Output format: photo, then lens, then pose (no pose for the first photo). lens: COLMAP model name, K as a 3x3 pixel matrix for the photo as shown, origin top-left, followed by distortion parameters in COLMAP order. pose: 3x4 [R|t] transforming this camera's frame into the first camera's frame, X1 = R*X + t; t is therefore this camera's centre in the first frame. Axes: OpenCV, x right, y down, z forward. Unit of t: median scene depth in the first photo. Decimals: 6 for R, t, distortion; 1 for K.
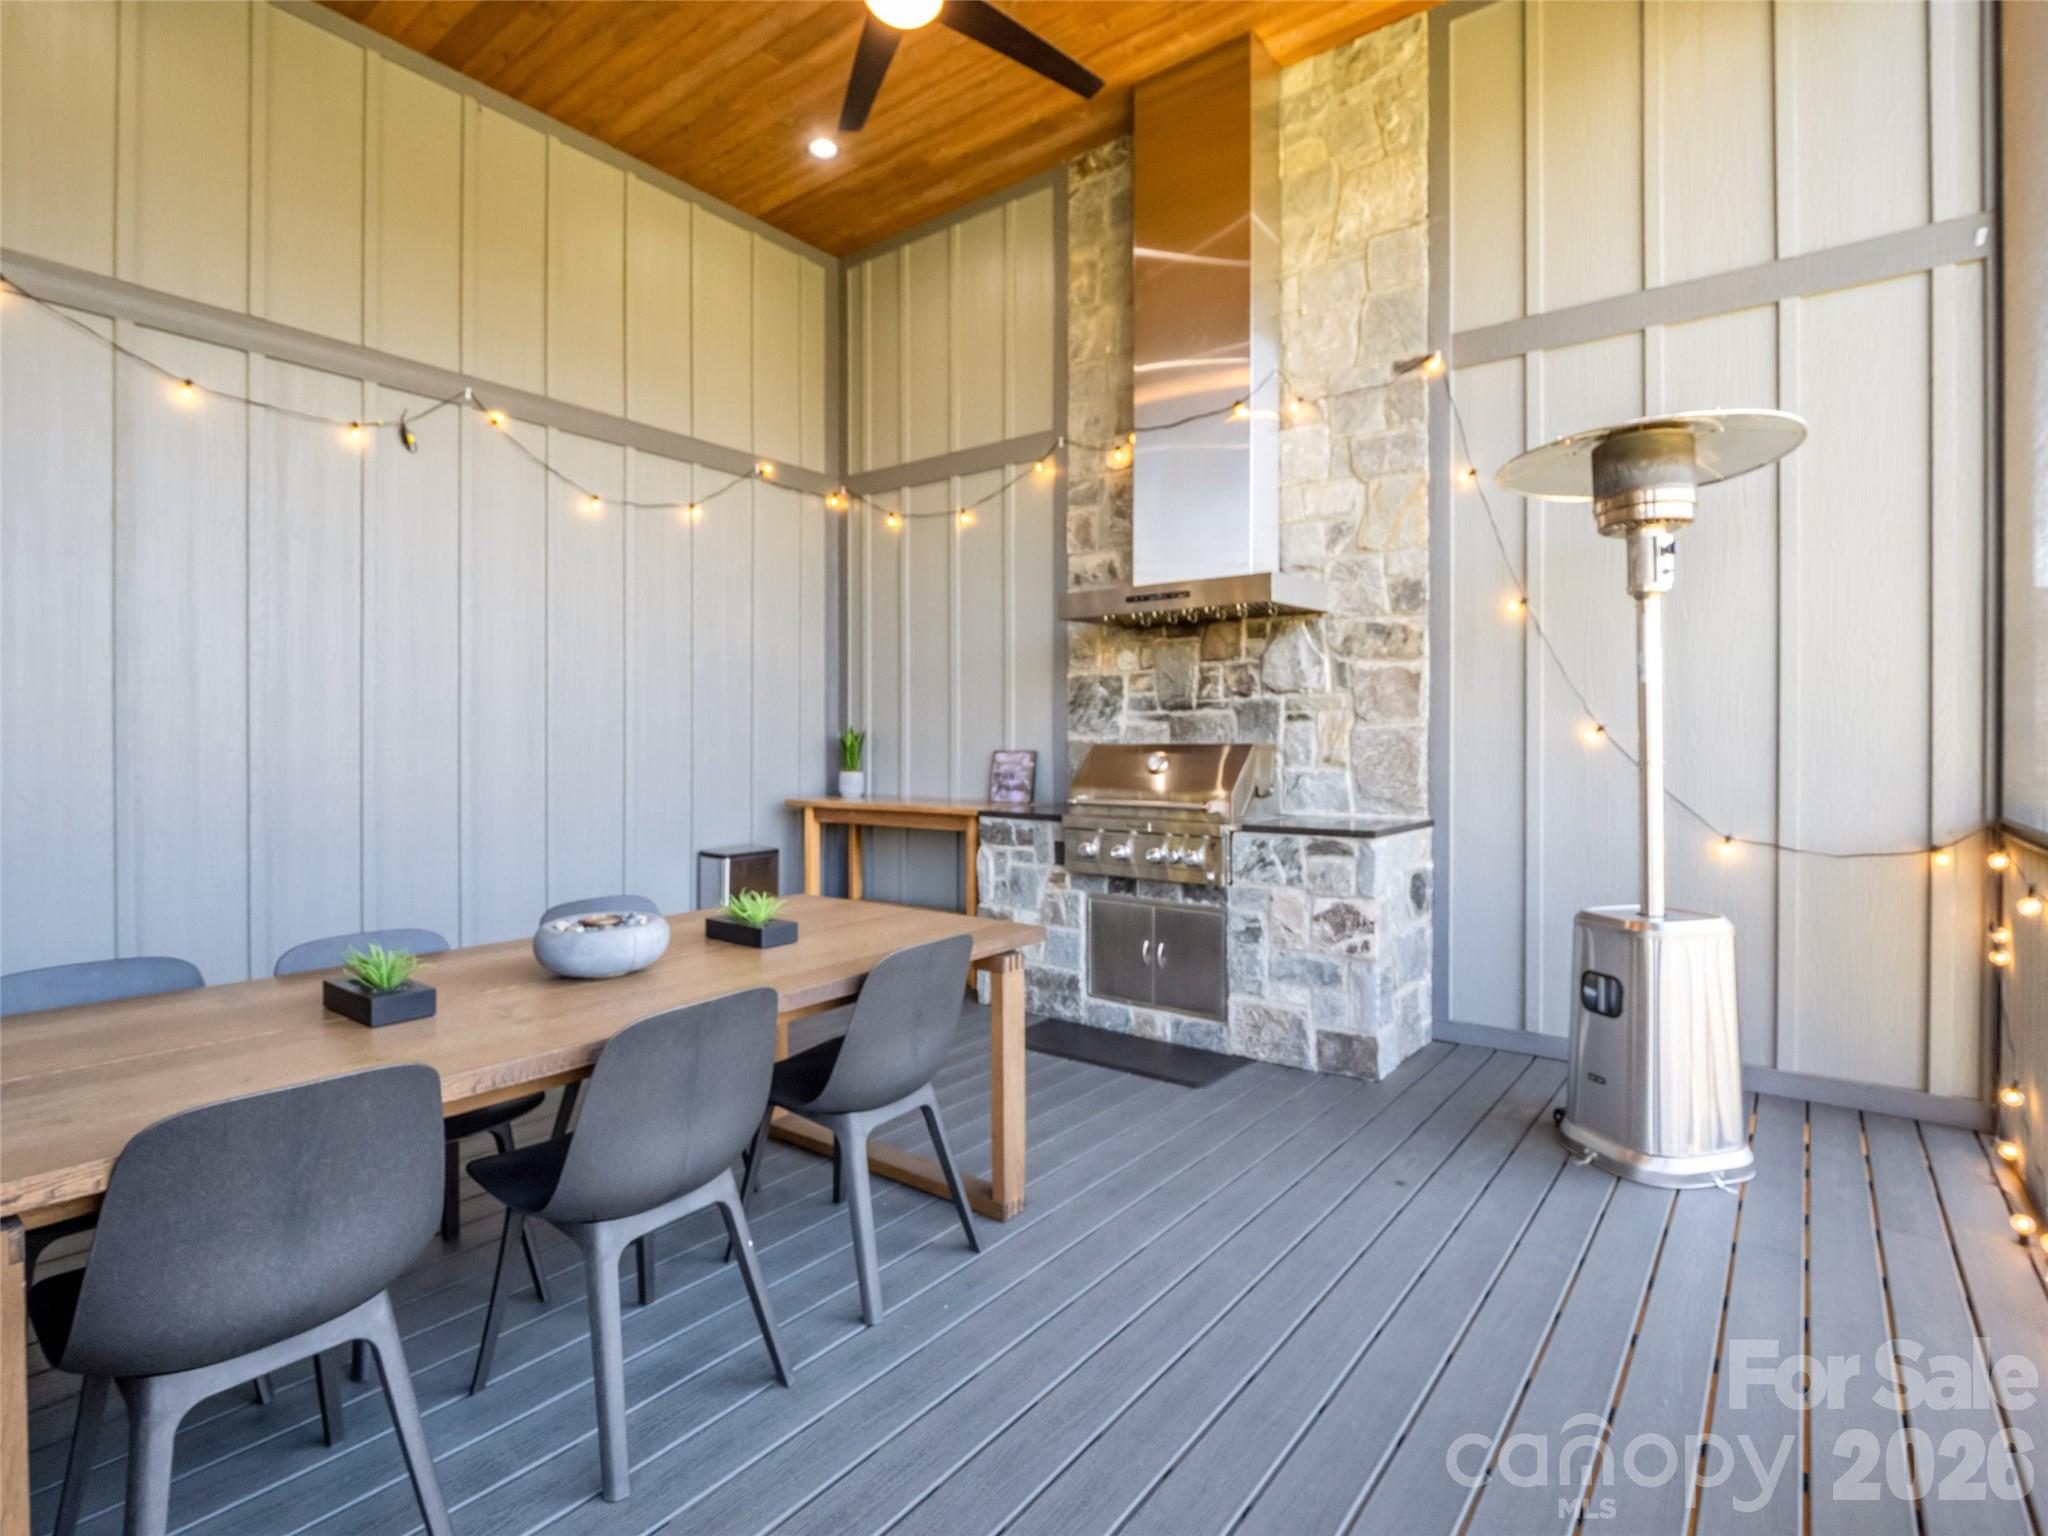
lens RADIAL K [[1011.2, 0, 1023.8], [0, 1011.2, 755.6], [0, 0, 1]] dist [-0.012412, -0.003893]
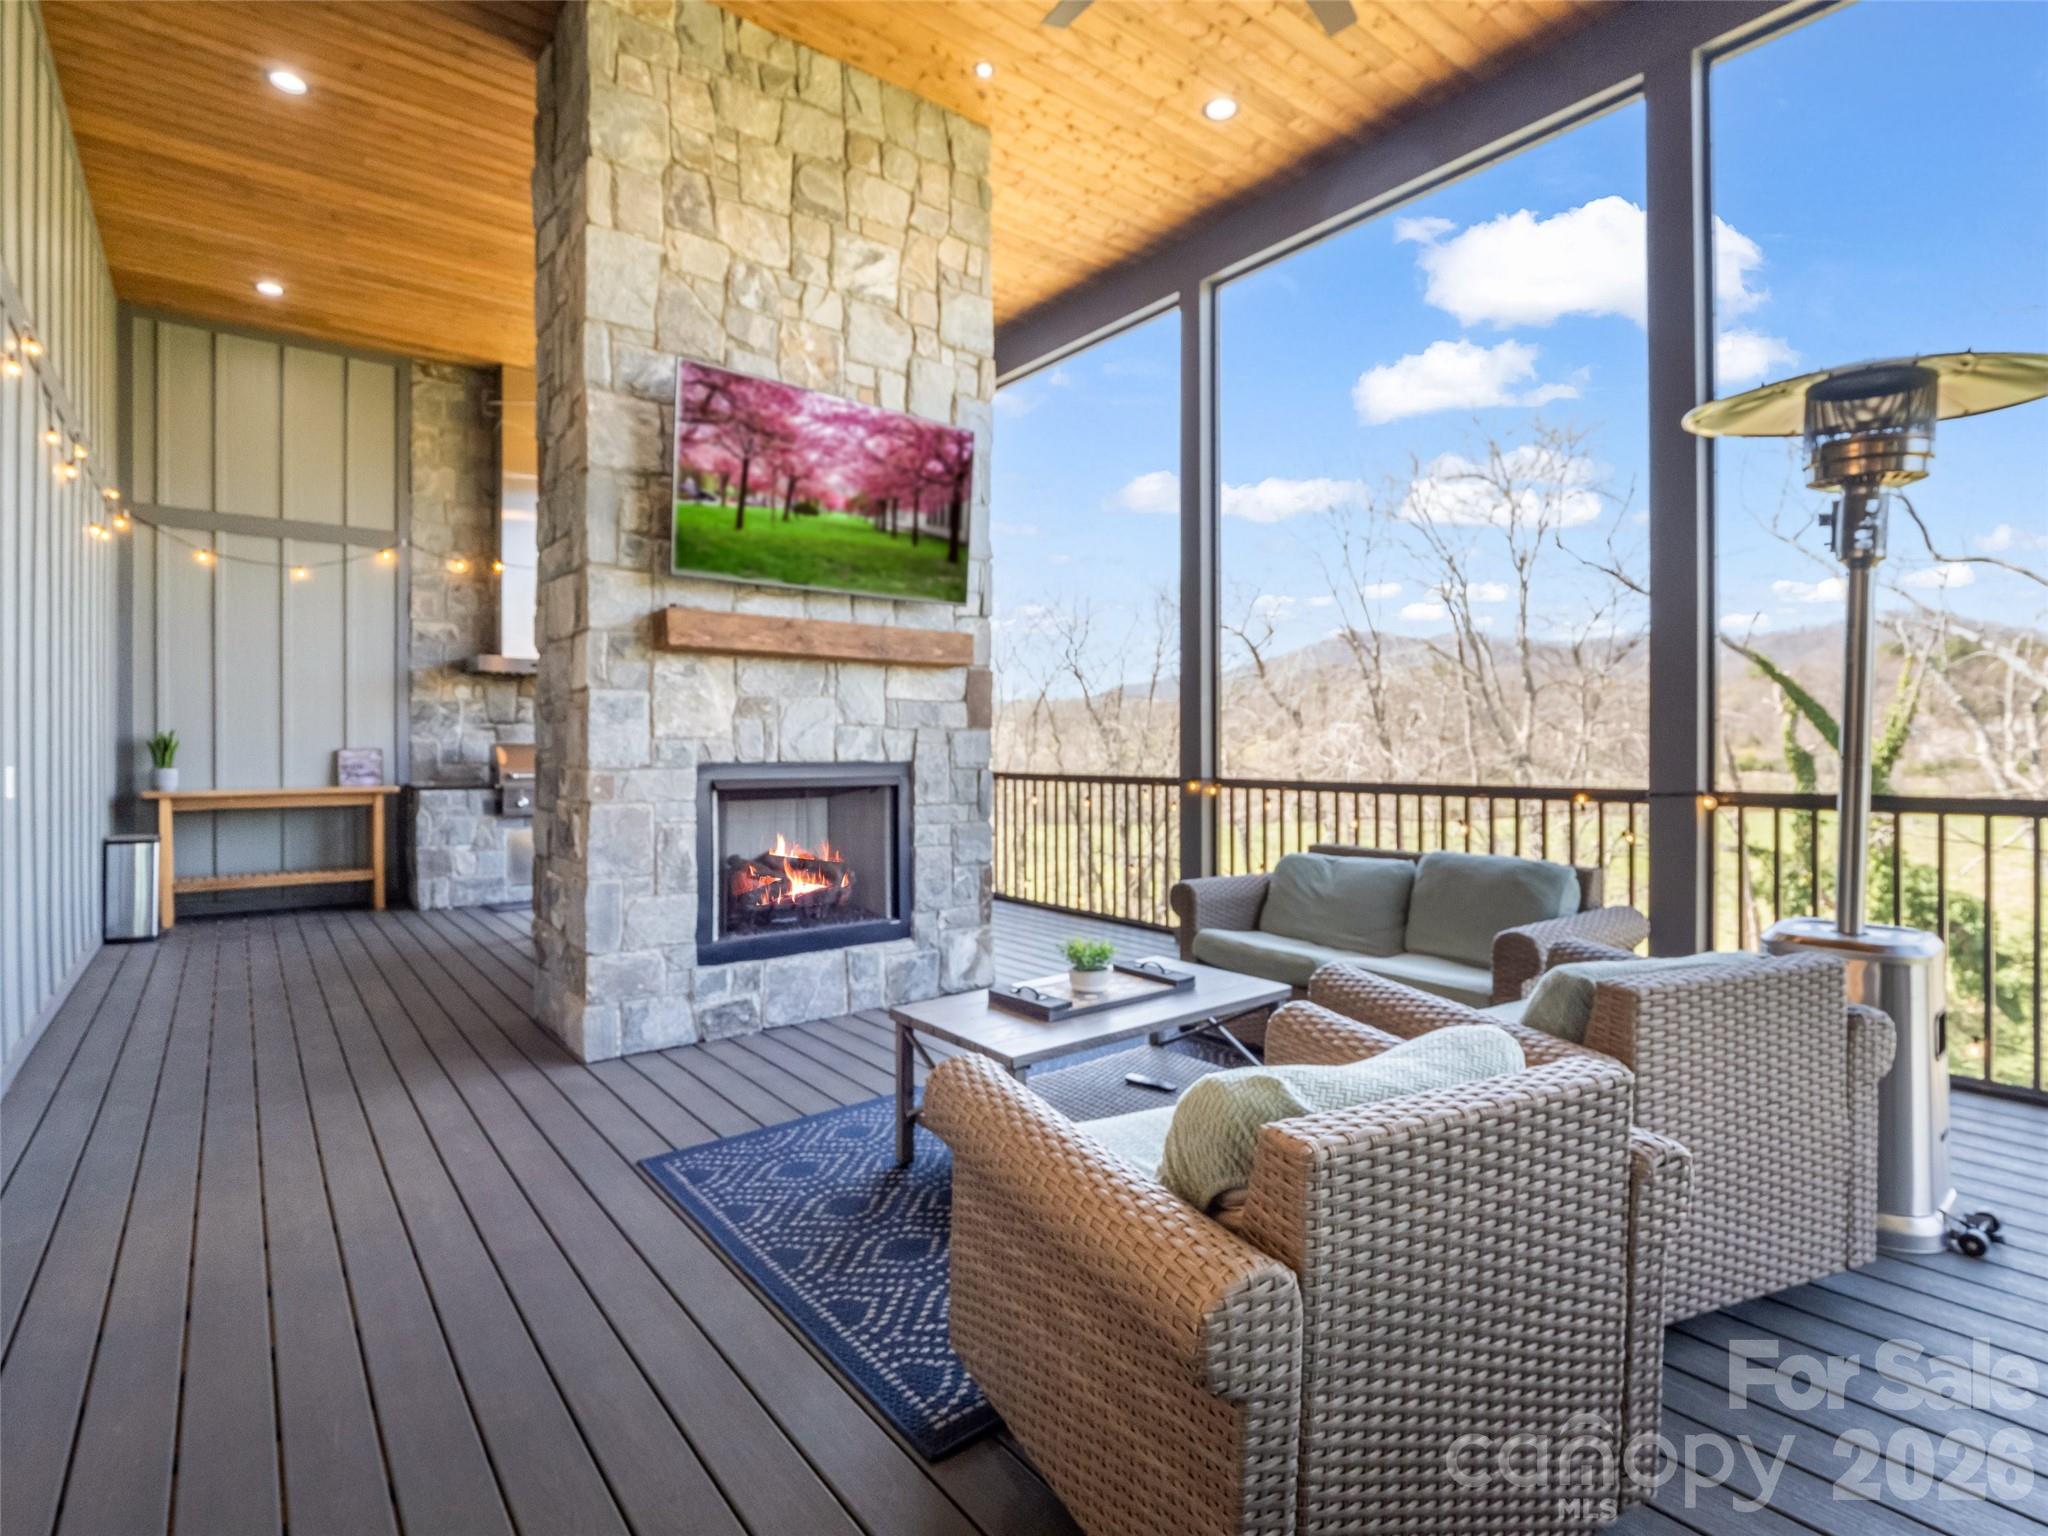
lens RADIAL K [[1011.2, 0, 1021.3], [0, 1011.2, 755.2], [0, 0, 1]] dist [-0.012412, -0.003893]
pose [[0.244000, -0.007529, 0.969746, -1.164591], [0.011279, 0.999924, 0.004926, 0.007752], [-0.969710, 0.009736, 0.244067, -0.245633]]
